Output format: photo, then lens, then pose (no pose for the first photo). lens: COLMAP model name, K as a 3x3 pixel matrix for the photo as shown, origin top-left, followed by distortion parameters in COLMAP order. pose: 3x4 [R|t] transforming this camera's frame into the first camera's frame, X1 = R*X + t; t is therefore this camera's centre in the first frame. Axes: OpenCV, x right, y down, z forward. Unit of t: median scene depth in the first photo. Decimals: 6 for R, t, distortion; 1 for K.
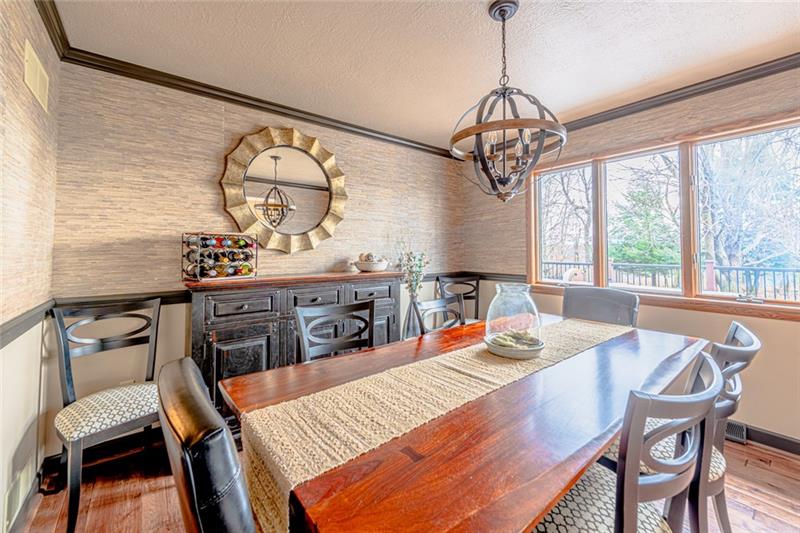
lens RADIAL K [[322.5, 0, 402.0], [0, 322.5, 251.7], [0, 0, 1]] dist [0.002354, -0.000166]
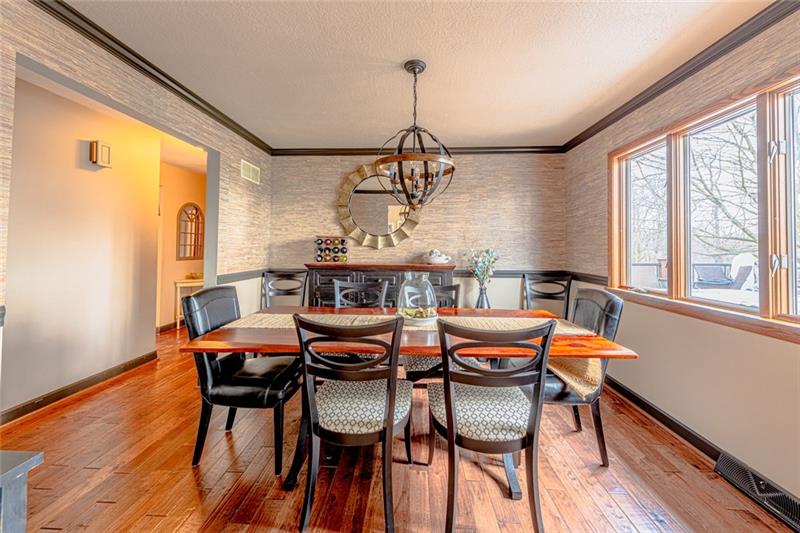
lens RADIAL K [[322.5, 0, 402.0], [0, 322.5, 251.7], [0, 0, 1]] dist [0.002354, -0.000166]
pose [[0.758762, 0.015451, -0.651185, 0.708138], [-0.010457, 0.999879, 0.011540, -0.000090], [0.651284, -0.001947, 0.758831, -0.034056]]
